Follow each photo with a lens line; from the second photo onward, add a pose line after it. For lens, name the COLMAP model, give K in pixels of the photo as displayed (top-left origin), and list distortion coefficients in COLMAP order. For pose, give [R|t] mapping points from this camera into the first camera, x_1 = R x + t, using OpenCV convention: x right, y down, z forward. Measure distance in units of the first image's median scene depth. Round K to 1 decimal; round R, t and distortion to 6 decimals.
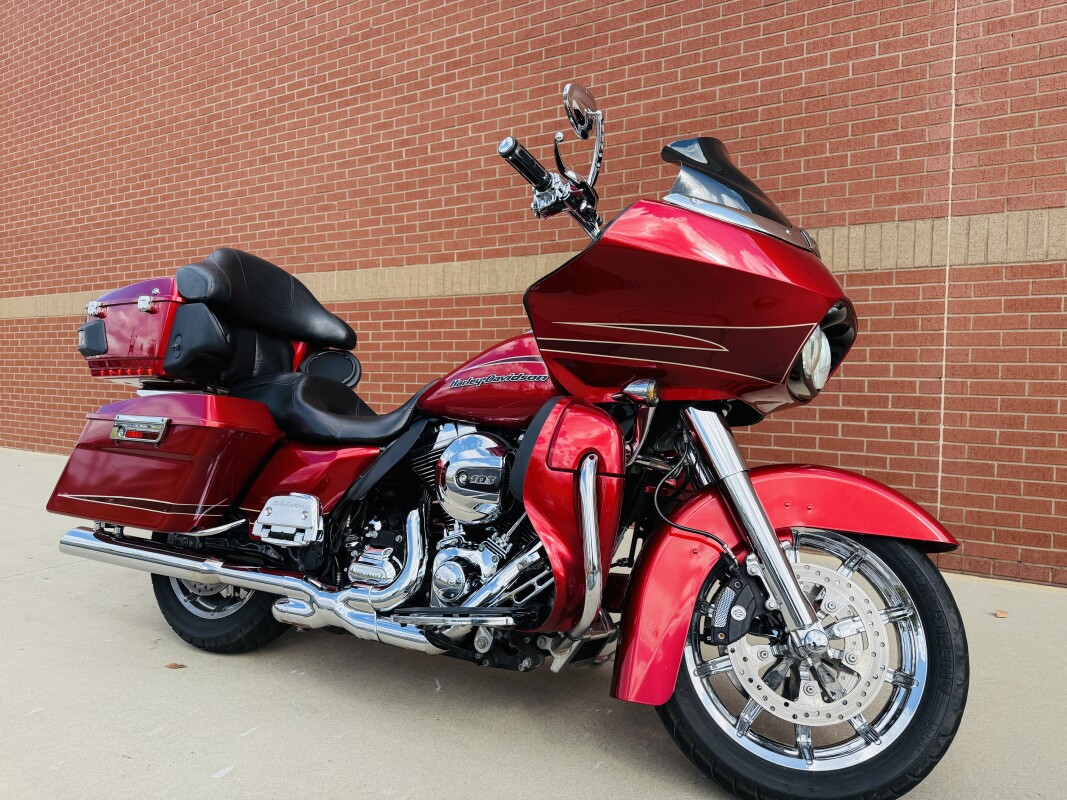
lens RADIAL K [[756.1, 0, 535.4], [0, 756.1, 407.4], [0, 0, 1]] dist [0.000246, -0.008170]
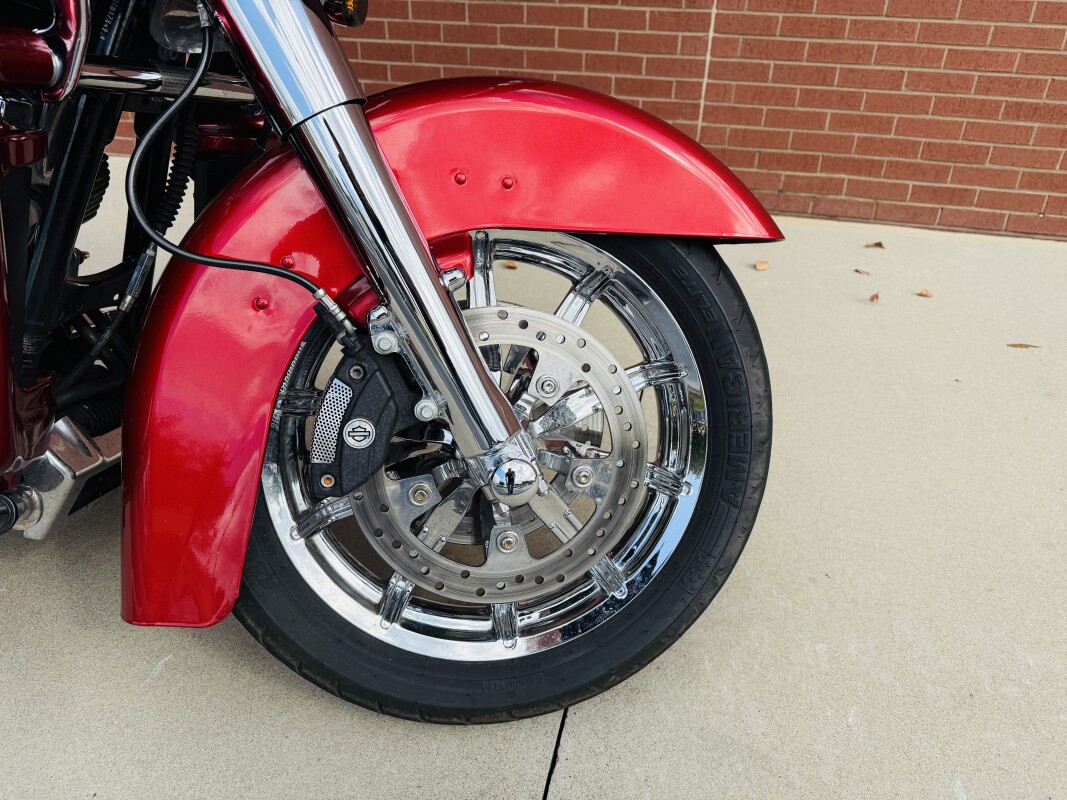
lens RADIAL K [[763.1, 0, 533.5], [0, 763.1, 400.0], [0, 0, 1]] dist [0.050675, -0.090774]
pose [[0.950073, -0.144287, 0.276665, 0.113786], [0.000183, 0.886920, 0.461923, 0.016992], [-0.312029, -0.438810, 0.842665, 0.270606]]
